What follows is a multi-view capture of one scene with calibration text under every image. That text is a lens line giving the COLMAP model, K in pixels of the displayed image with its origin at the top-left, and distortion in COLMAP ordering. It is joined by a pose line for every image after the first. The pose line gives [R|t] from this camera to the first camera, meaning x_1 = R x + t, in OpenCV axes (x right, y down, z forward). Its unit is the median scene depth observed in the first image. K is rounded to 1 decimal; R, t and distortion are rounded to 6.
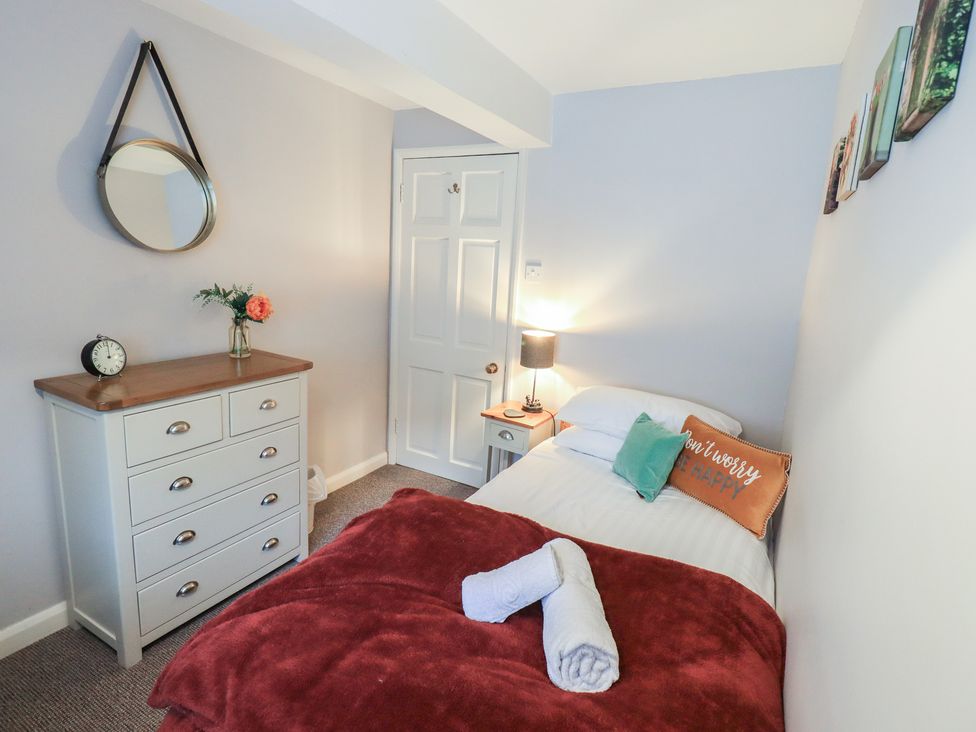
lens RADIAL K [[508.7, 0, 491.8], [0, 508.7, 354.9], [0, 0, 1]] dist [0.001843, -0.000230]
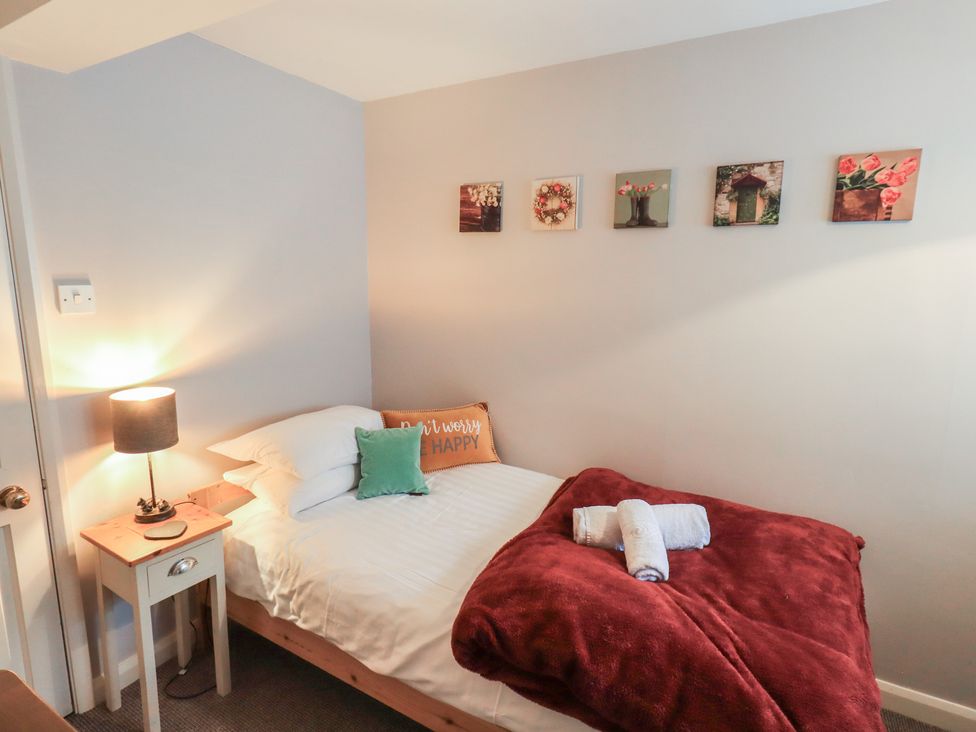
lens RADIAL K [[508.7, 0, 491.8], [0, 508.7, 354.9], [0, 0, 1]] dist [0.001843, -0.000230]
pose [[0.022701, -0.228065, 0.973381, -0.484524], [0.170364, 0.960274, 0.221021, -0.151031], [-0.985120, 0.160812, 0.060653, 0.540447]]
